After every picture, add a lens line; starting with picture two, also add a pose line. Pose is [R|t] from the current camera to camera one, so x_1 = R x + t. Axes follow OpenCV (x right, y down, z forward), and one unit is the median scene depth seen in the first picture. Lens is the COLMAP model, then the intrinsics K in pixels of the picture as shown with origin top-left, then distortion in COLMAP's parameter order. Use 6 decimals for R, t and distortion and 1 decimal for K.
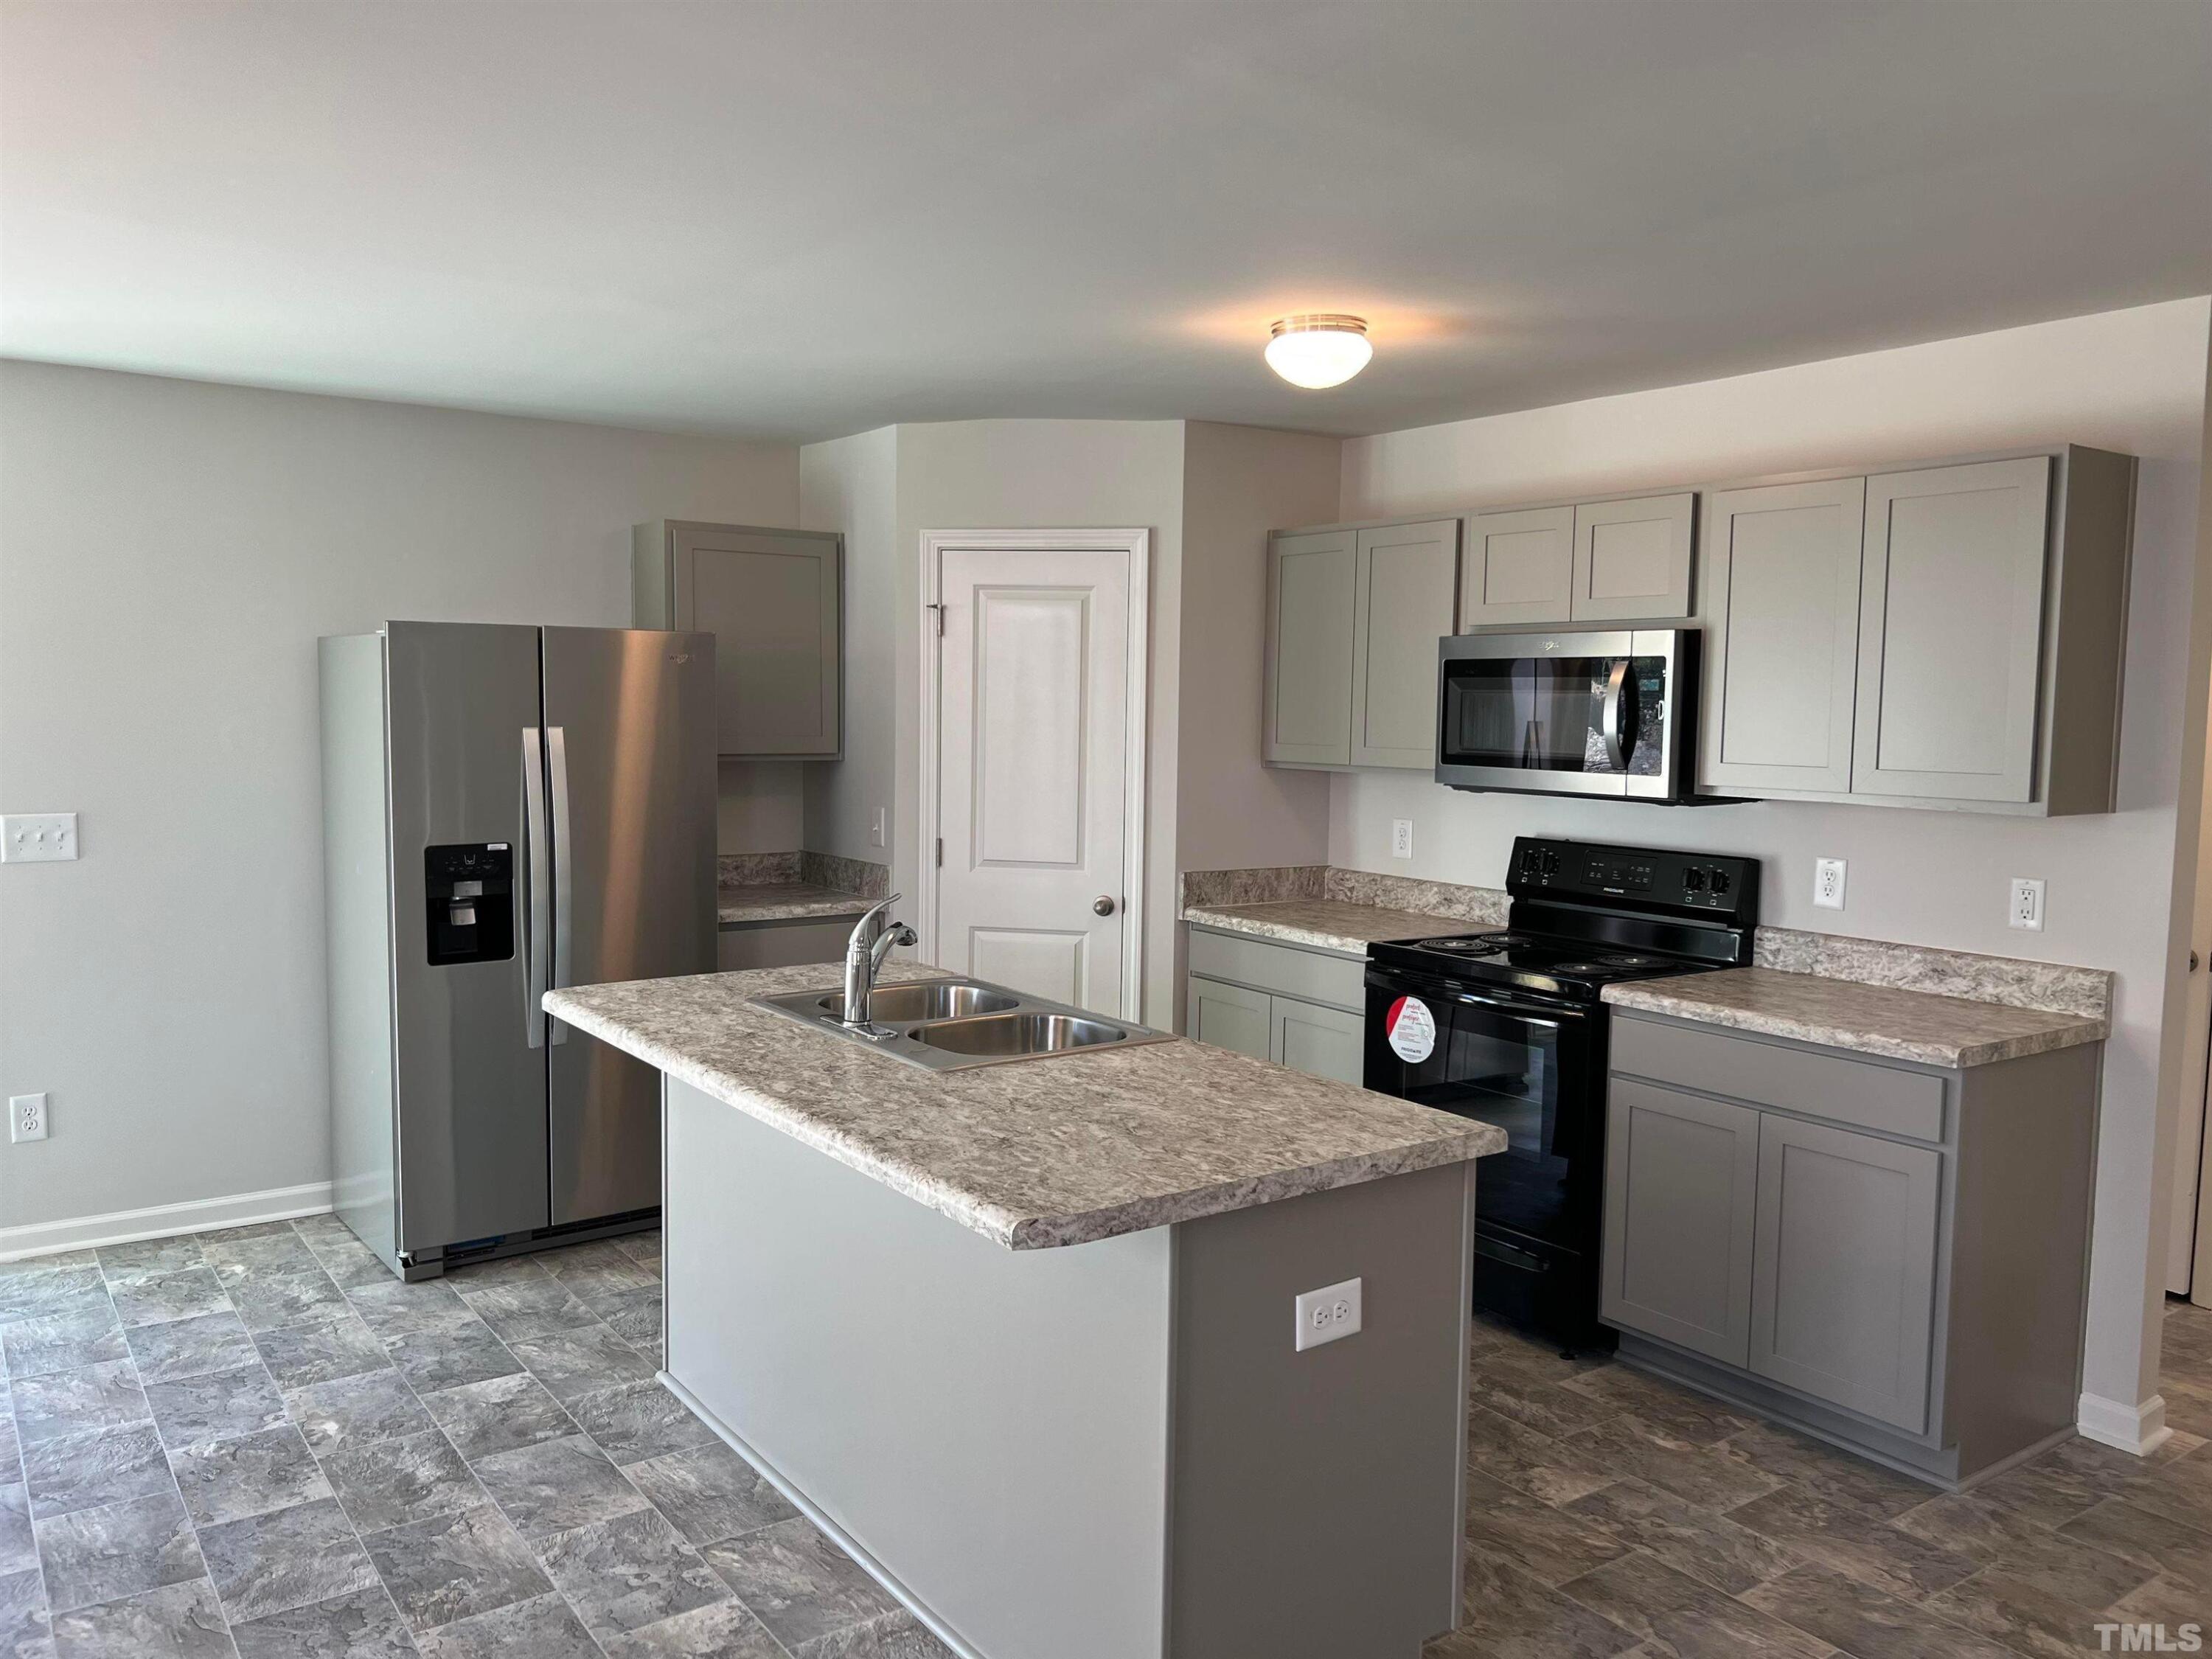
lens RADIAL K [[1665.8, 0, 1102.6], [0, 1665.8, 823.0], [0, 0, 1]] dist [0.035057, -0.031546]
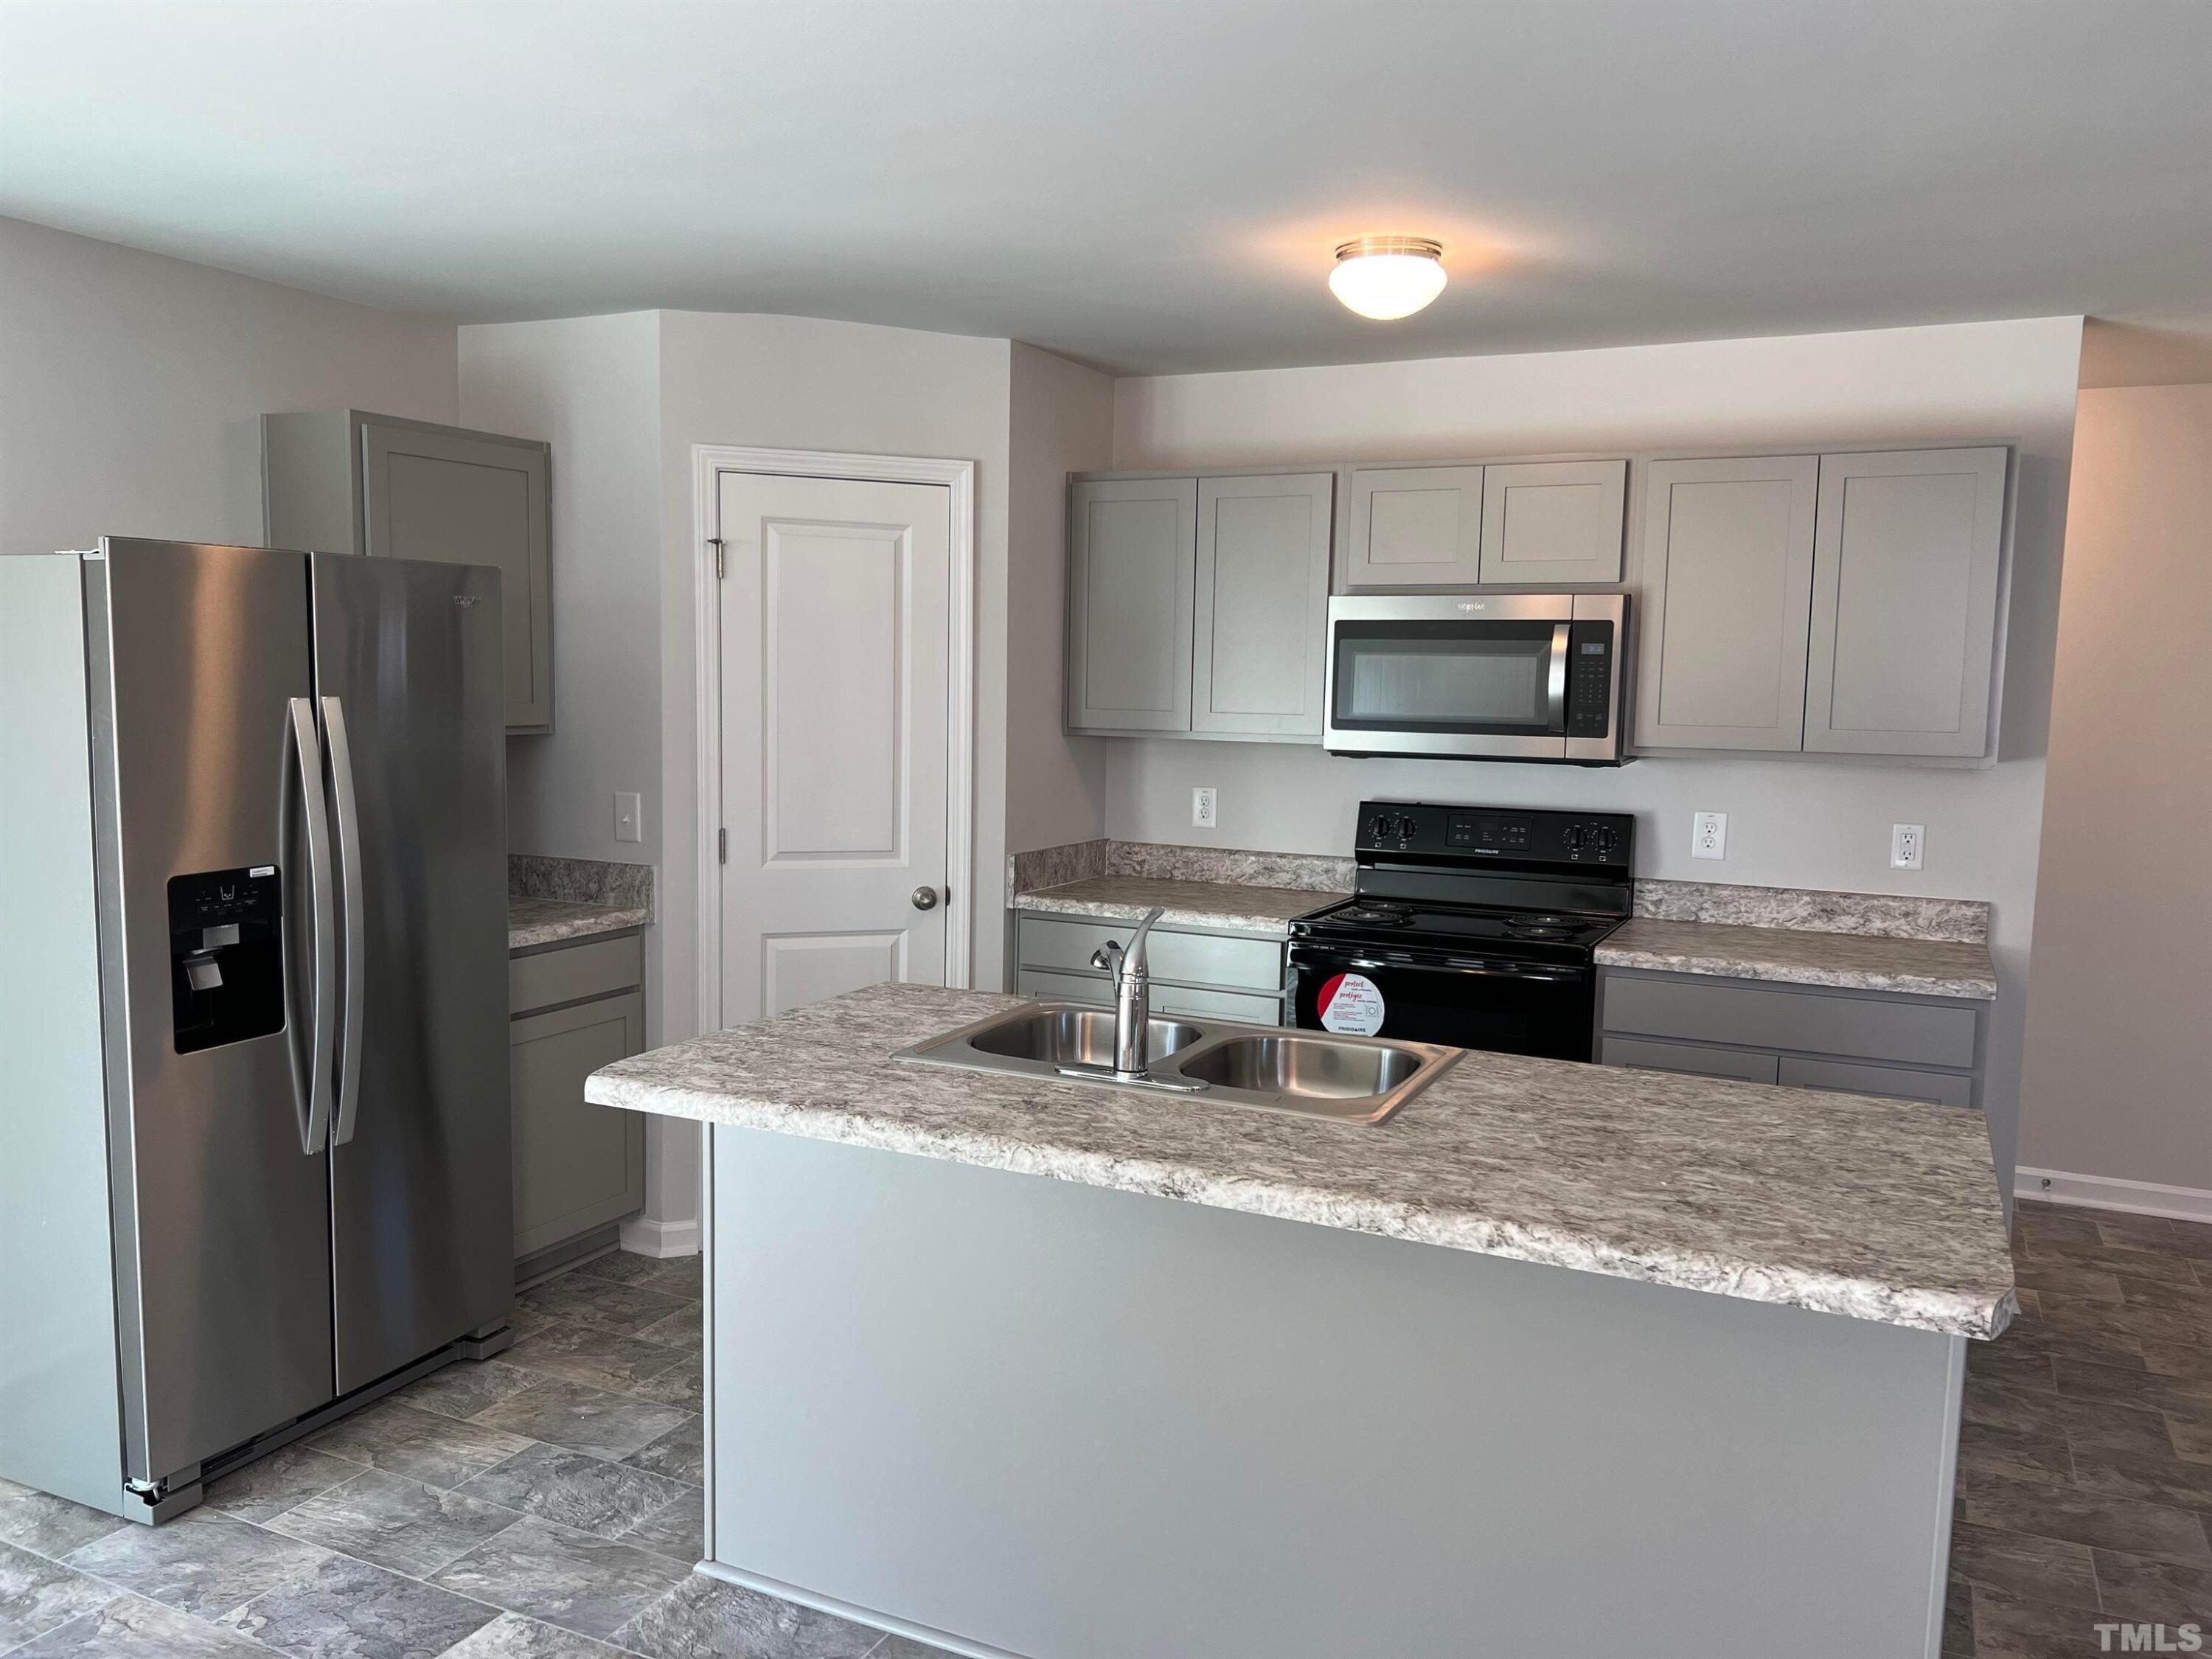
lens RADIAL K [[1665.8, 0, 1102.7], [0, 1665.8, 837.3], [0, 0, 1]] dist [0.035057, -0.031546]
pose [[0.876512, -0.047355, 0.479045, -0.394971], [0.029886, 0.998583, 0.044029, -0.020391], [-0.480451, -0.024275, 0.876685, 0.233769]]
